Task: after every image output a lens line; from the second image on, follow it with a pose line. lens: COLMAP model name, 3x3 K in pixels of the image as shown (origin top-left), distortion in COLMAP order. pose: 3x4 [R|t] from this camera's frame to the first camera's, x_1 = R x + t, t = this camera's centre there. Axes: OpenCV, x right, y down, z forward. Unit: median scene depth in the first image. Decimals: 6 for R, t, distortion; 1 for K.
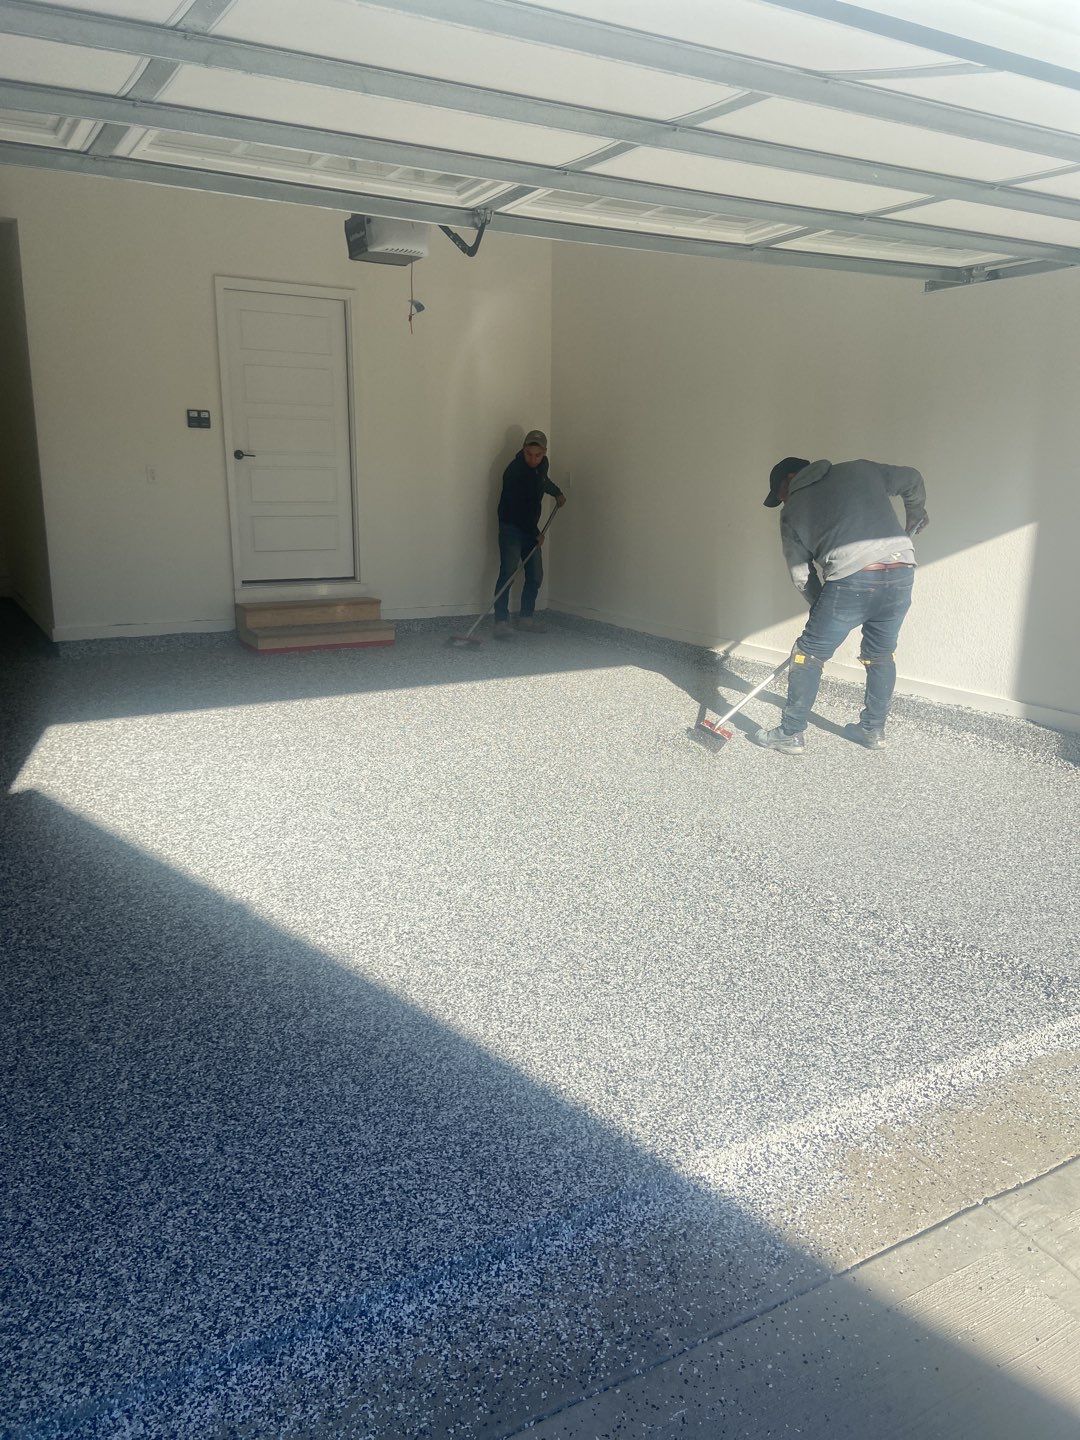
lens RADIAL K [[1074.5, 0, 545.6], [0, 1074.5, 728.3], [0, 0, 1]] dist [0.059546, -0.071567]
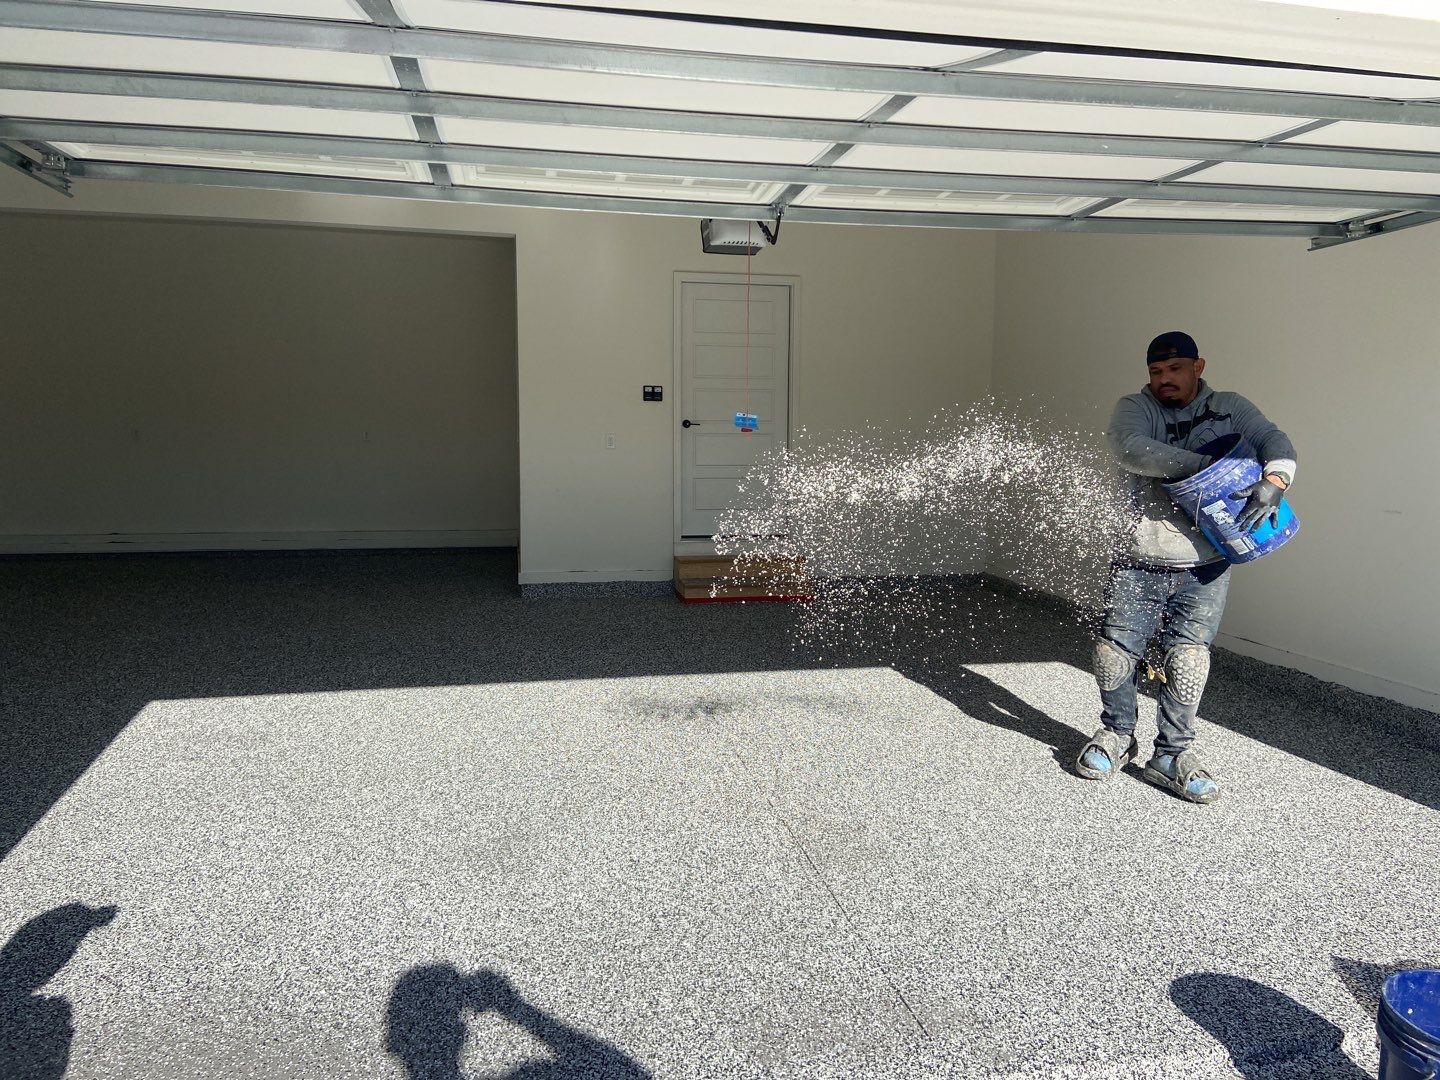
lens RADIAL K [[1074.5, 0, 742.4], [0, 1074.5, 533.9], [0, 0, 1]] dist [0.059546, -0.071567]
pose [[0.947840, 0.026961, -0.317604, 0.333913], [-0.073848, 0.987880, -0.136527, 0.014648], [0.310074, 0.152860, 0.938343, -0.002626]]
